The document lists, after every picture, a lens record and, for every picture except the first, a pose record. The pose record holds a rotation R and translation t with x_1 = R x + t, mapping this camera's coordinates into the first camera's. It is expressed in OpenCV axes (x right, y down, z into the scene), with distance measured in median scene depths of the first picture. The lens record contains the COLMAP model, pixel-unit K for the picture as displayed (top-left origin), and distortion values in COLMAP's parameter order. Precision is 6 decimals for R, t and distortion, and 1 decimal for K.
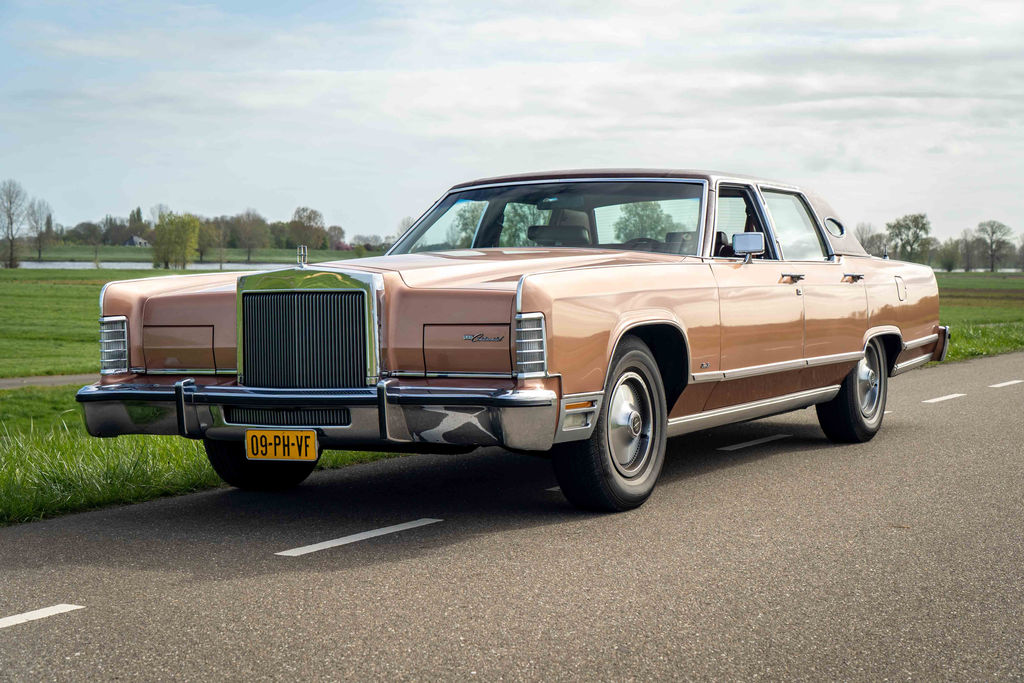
lens RADIAL K [[1839.8, 0, 519.8], [0, 1839.8, 305.0], [0, 0, 1]] dist [0.080658, 0.000000]
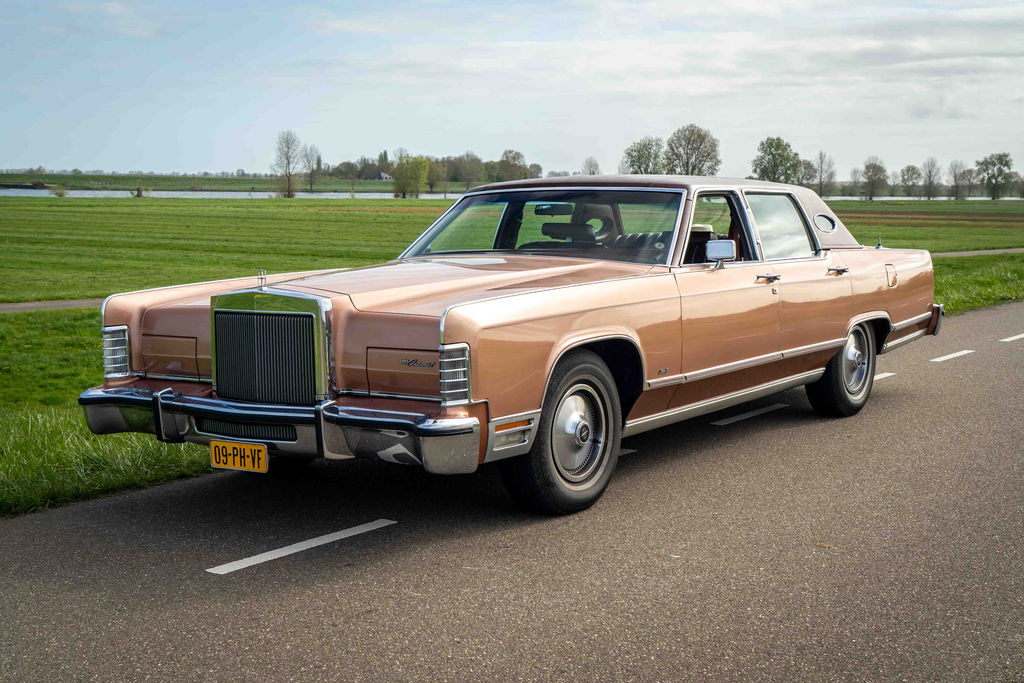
lens RADIAL K [[1409.1, 0, 506.9], [0, 1409.1, 343.5], [0, 0, 1]] dist [0.044309, 0.000000]
pose [[0.992270, 0.014281, -0.123274, 0.101186], [-0.003685, 0.996309, 0.085760, -0.048671], [0.124044, -0.084643, 0.988660, 0.161893]]
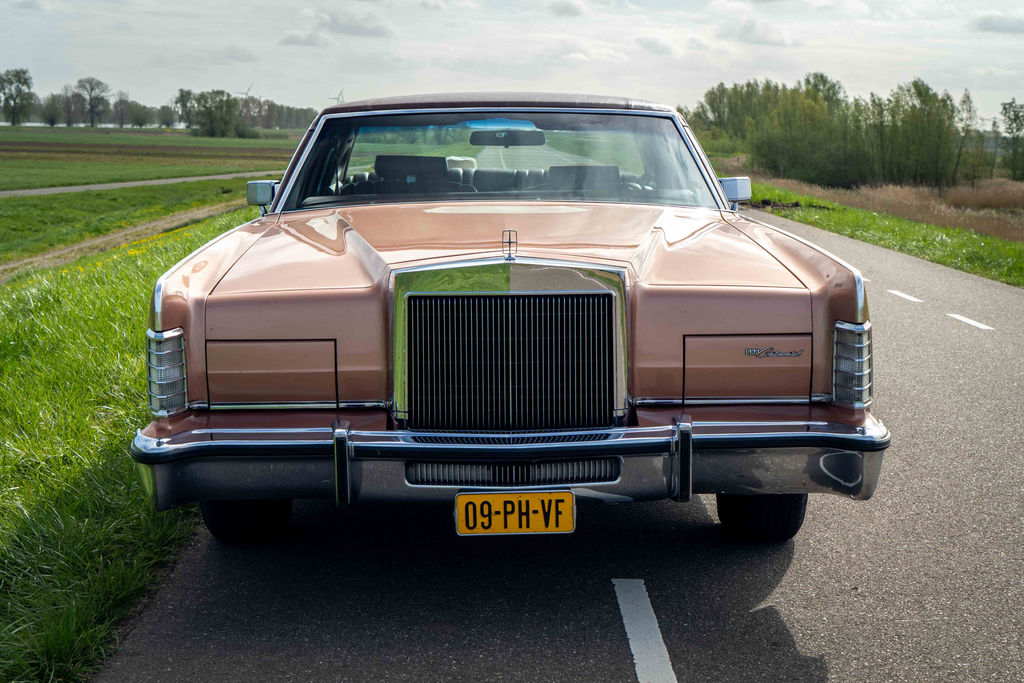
lens RADIAL K [[1713.1, 0, 514.8], [0, 1713.1, 345.9], [0, 0, 1]] dist [0.104079, 0.000000]
pose [[0.874111, -0.052379, 0.482894, -0.352549], [-0.001115, 0.993950, 0.109832, -0.048438], [-0.485725, -0.096543, 0.868764, 0.338994]]
